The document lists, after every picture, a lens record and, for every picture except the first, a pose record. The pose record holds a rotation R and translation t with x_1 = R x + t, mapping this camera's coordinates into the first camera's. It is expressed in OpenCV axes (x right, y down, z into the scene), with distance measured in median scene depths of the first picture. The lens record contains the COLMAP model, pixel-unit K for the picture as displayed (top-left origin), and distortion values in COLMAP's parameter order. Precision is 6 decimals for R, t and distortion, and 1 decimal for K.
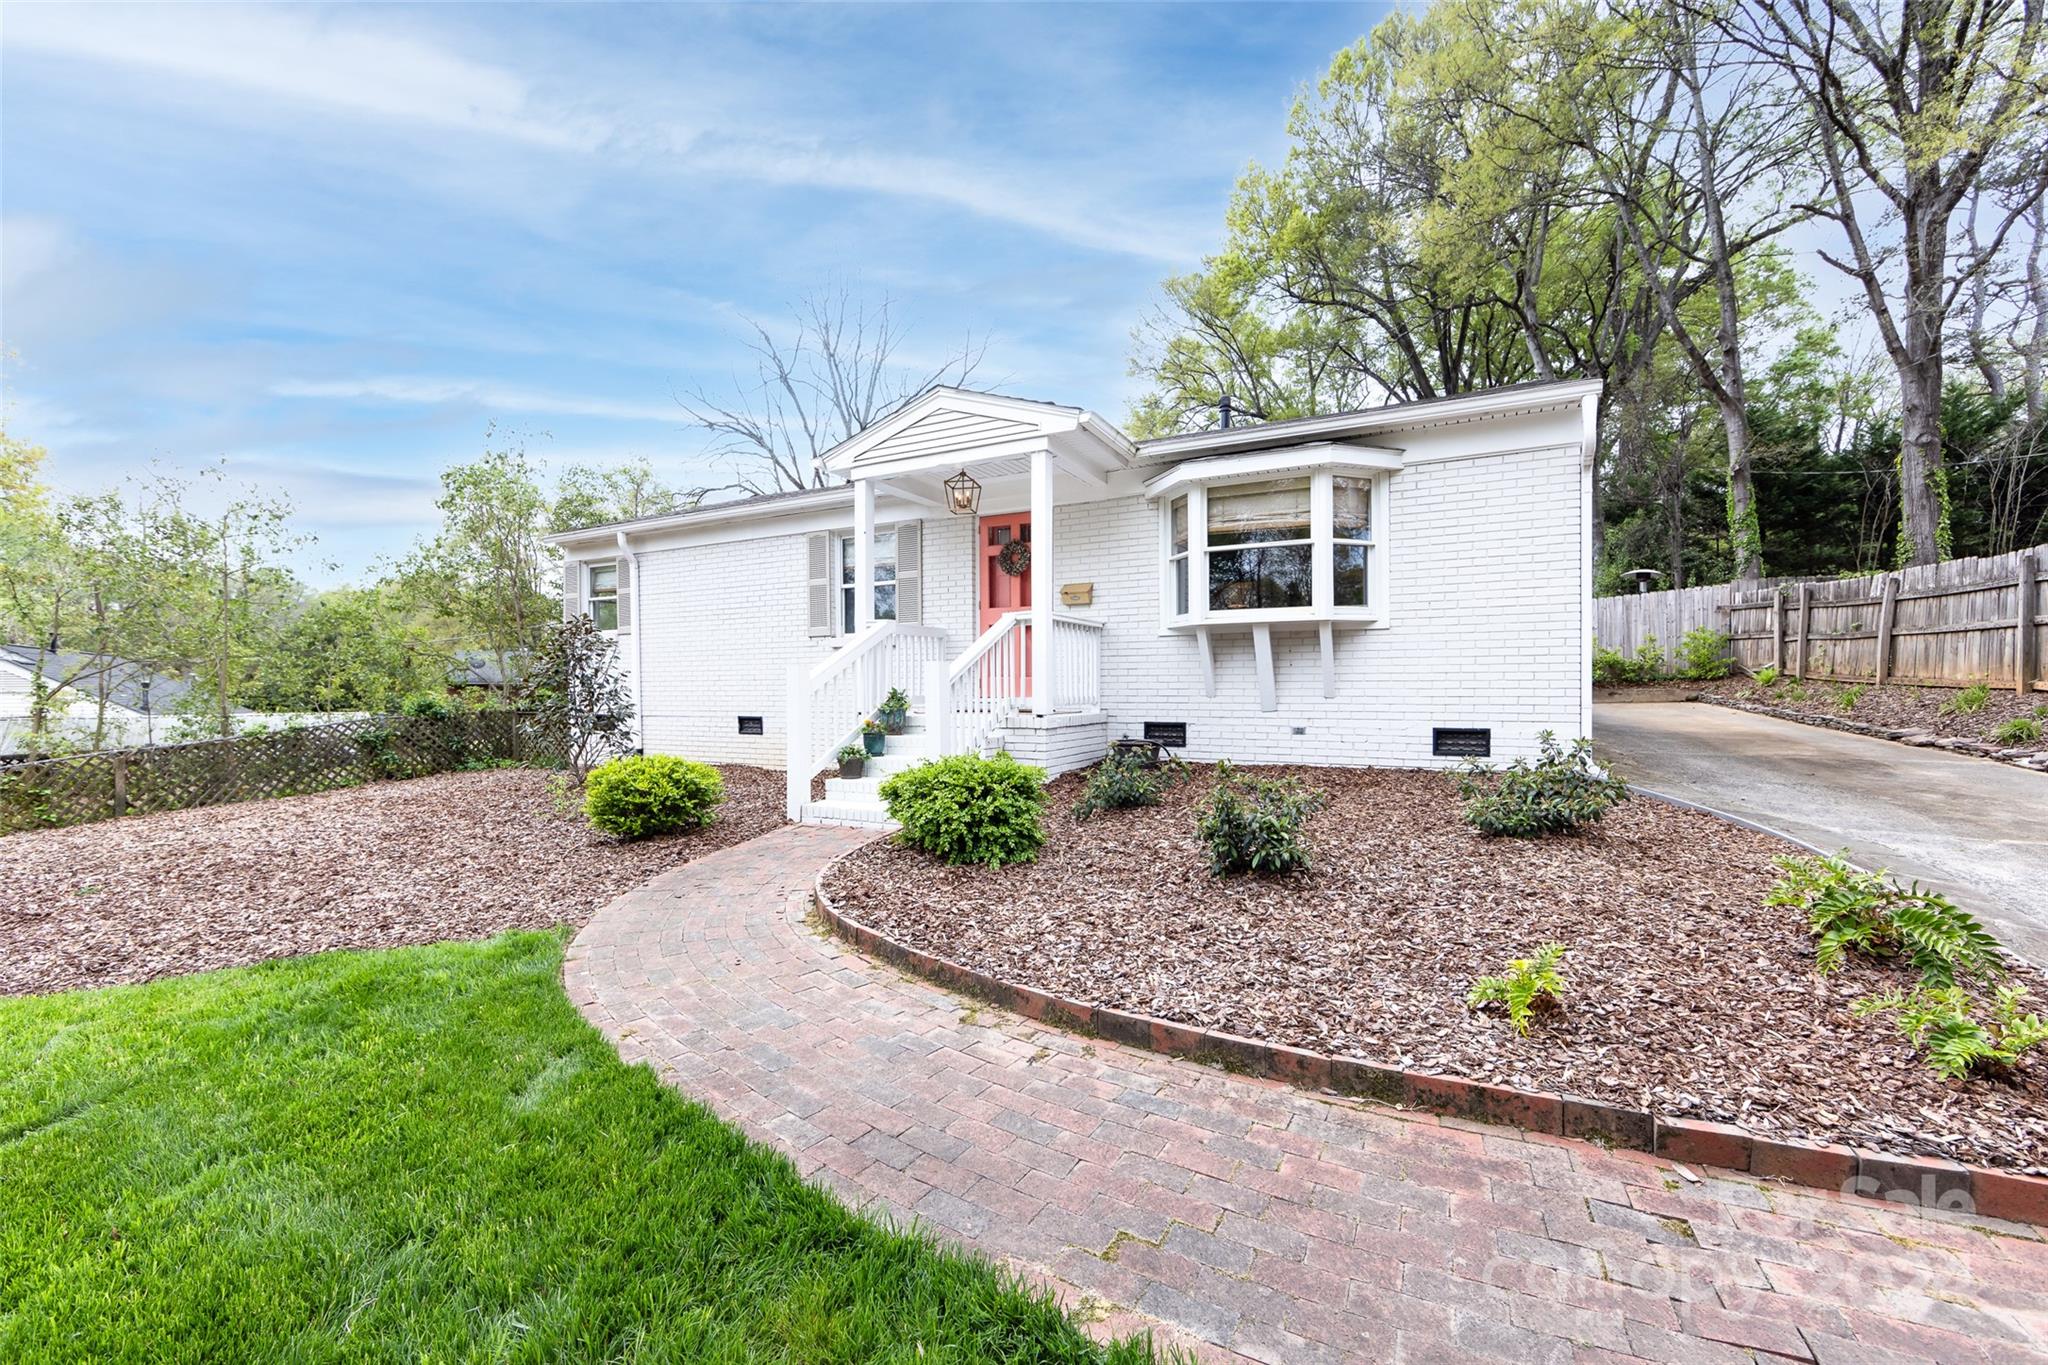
lens RADIAL K [[817.0, 0, 1064.1], [0, 817.0, 691.6], [0, 0, 1]] dist [-0.001844, 0.000093]
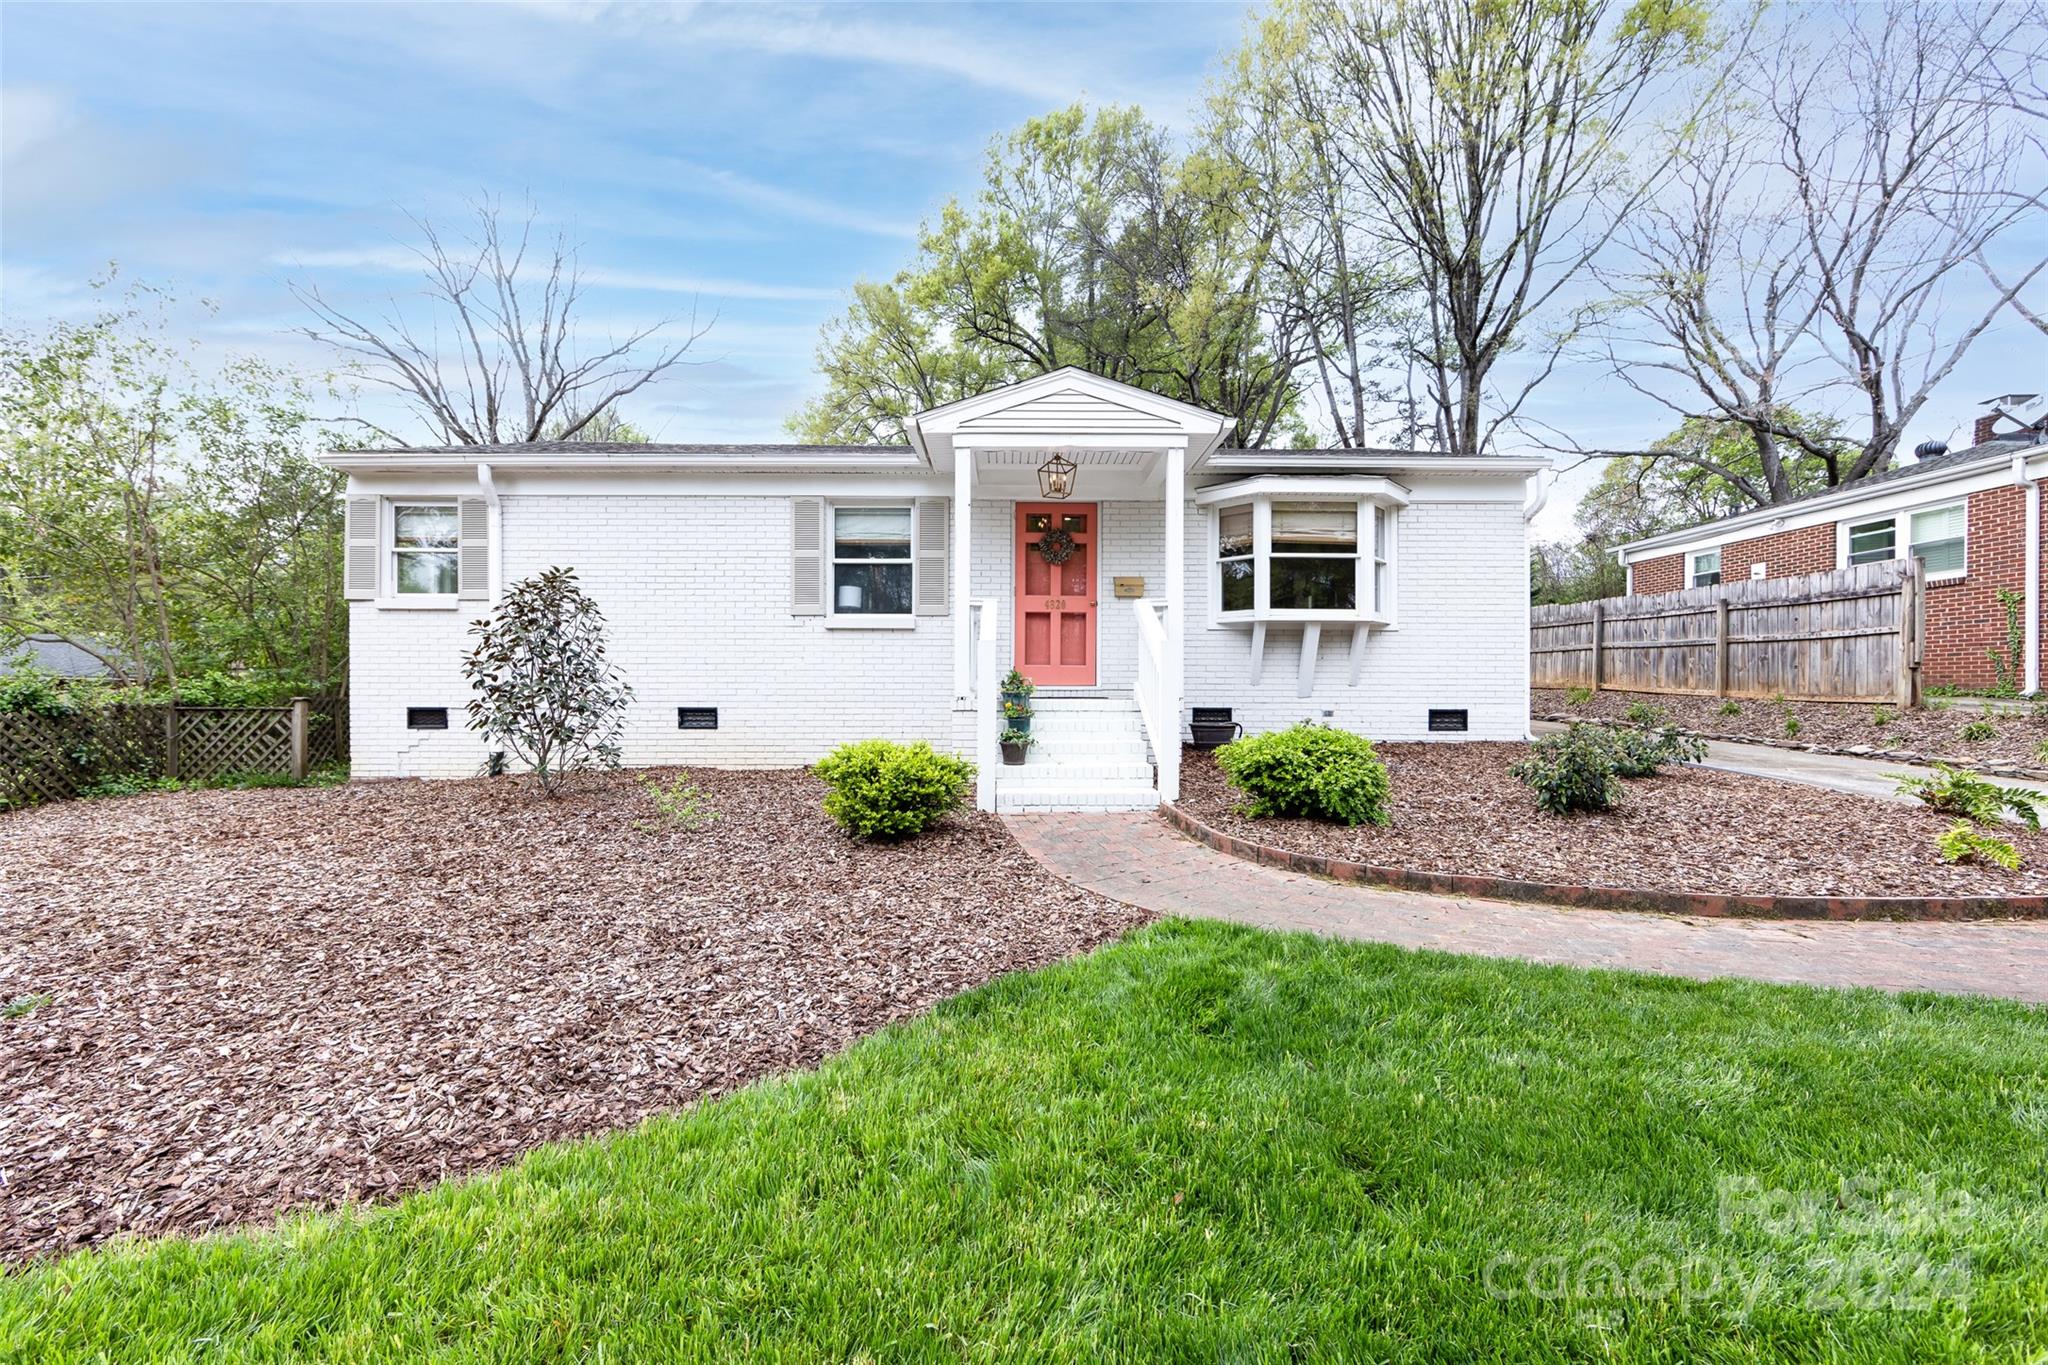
lens RADIAL K [[804.4, 0, 1017.4], [0, 804.4, 686.5], [0, 0, 1]] dist [-0.001482, -0.000095]
pose [[0.884406, 0.012110, 0.466562, -0.555719], [-0.003501, 0.999807, -0.019314, 0.027480], [-0.466706, 0.015448, 0.884278, 0.145364]]
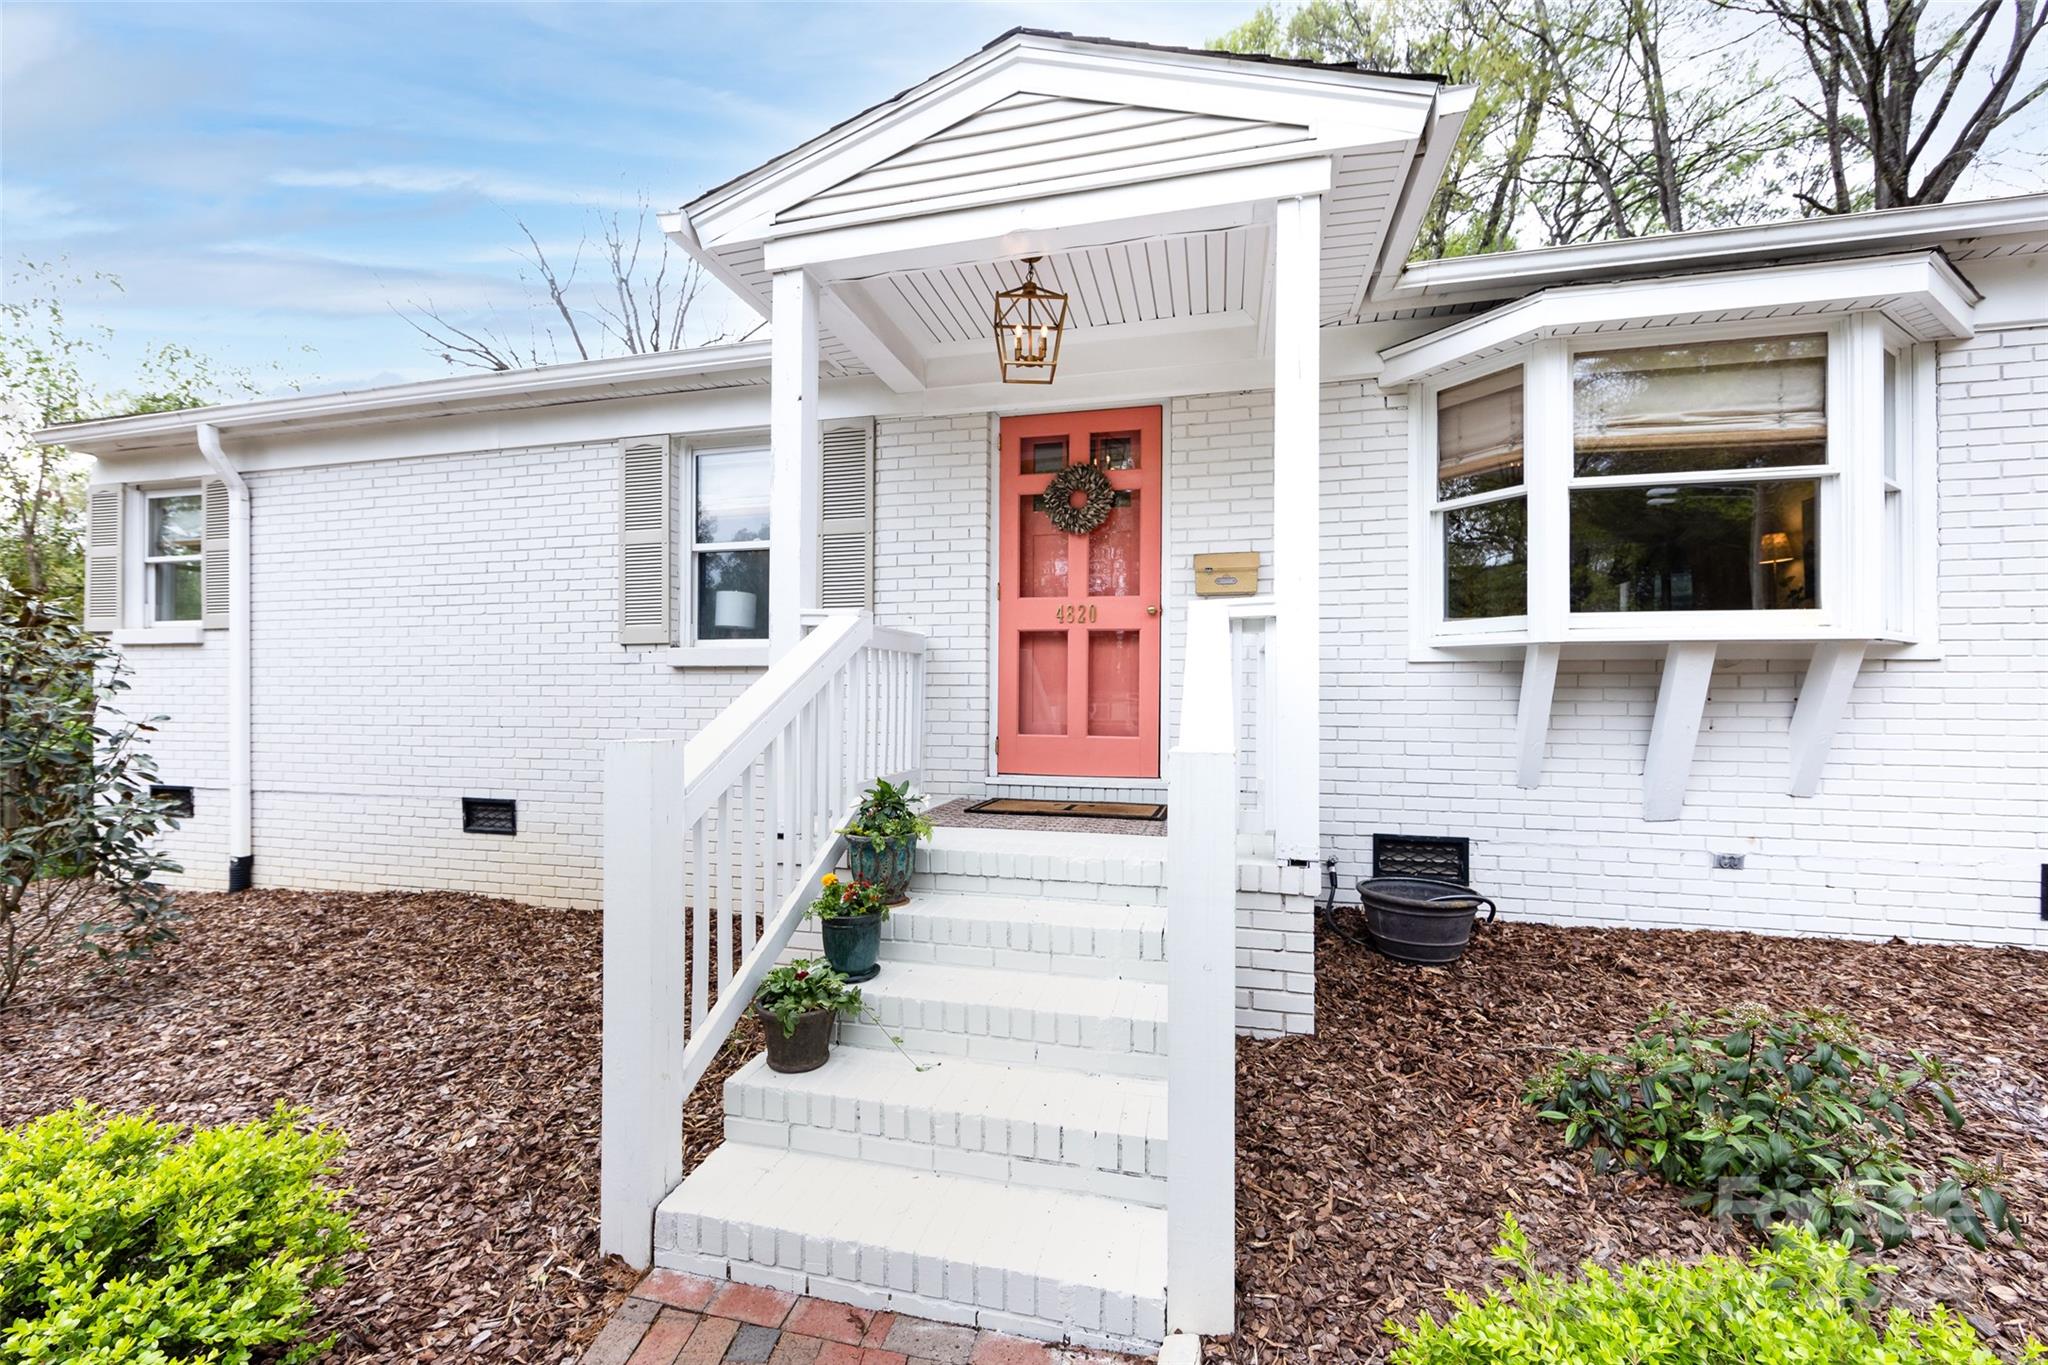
lens RADIAL K [[786.0, 0, 1023.1], [0, 786.0, 690.0], [0, 0, 1]] dist [-0.001209, -0.000116]
pose [[0.976129, 0.011238, 0.216900, -0.195238], [-0.008262, 0.999859, -0.014625, -0.037819], [-0.217034, 0.012484, 0.976084, 0.526533]]
